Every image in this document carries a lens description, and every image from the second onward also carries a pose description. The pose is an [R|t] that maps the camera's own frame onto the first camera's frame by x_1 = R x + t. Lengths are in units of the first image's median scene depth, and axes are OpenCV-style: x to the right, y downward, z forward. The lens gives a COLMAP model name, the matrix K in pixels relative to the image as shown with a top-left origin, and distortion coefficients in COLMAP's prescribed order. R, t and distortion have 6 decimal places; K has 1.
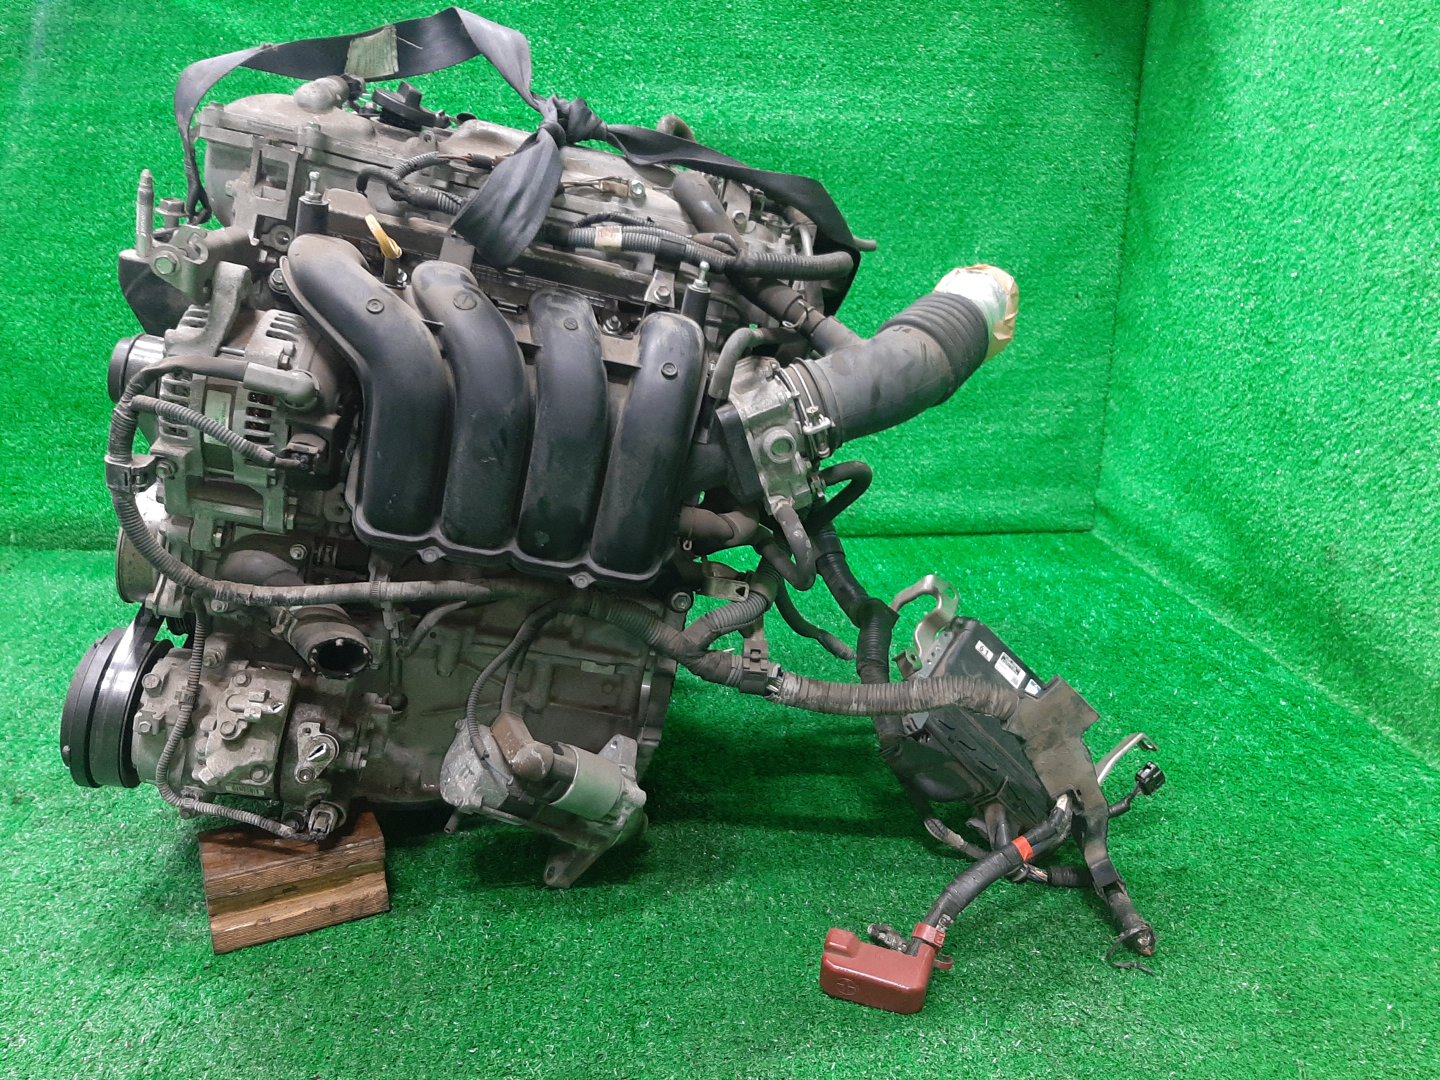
lens RADIAL K [[1111.1, 0, 720.0], [0, 1111.1, 540.0], [0, 0, 1]] dist [0.074792, -0.149431]
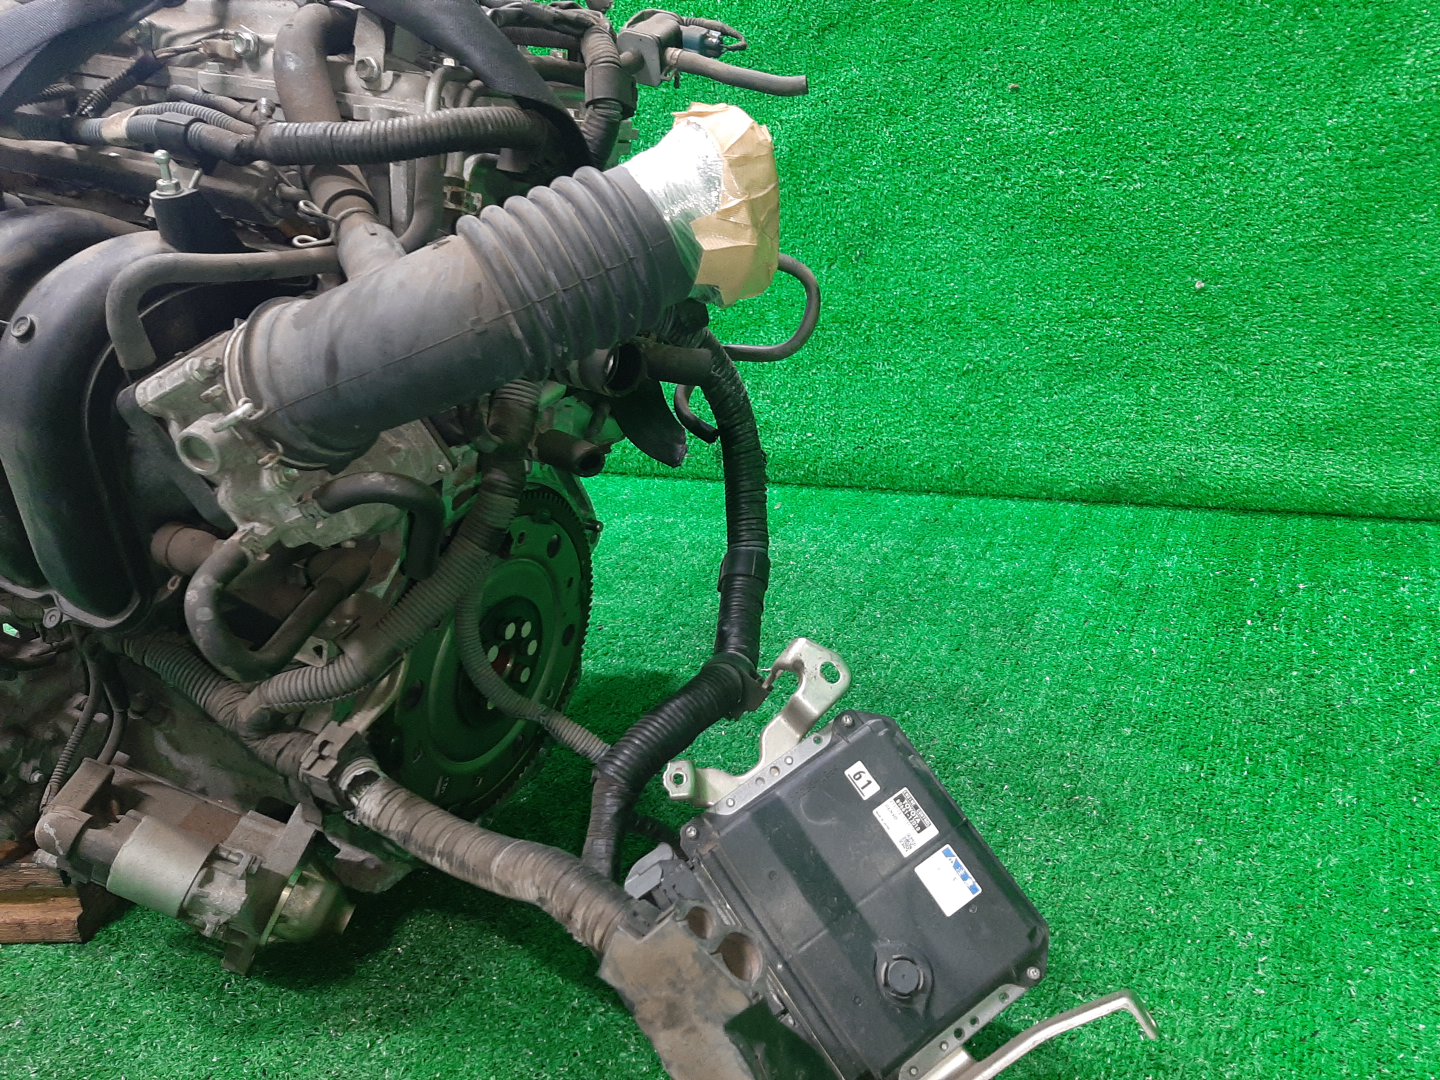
lens RADIAL K [[1111.1, 0, 720.0], [0, 1111.1, 540.0], [0, 0, 1]] dist [0.074792, -0.149431]
pose [[0.841002, 0.100515, -0.531613, 0.473042], [-0.048923, 0.992694, 0.110299, -0.087220], [0.538815, -0.066754, 0.839775, 0.474924]]
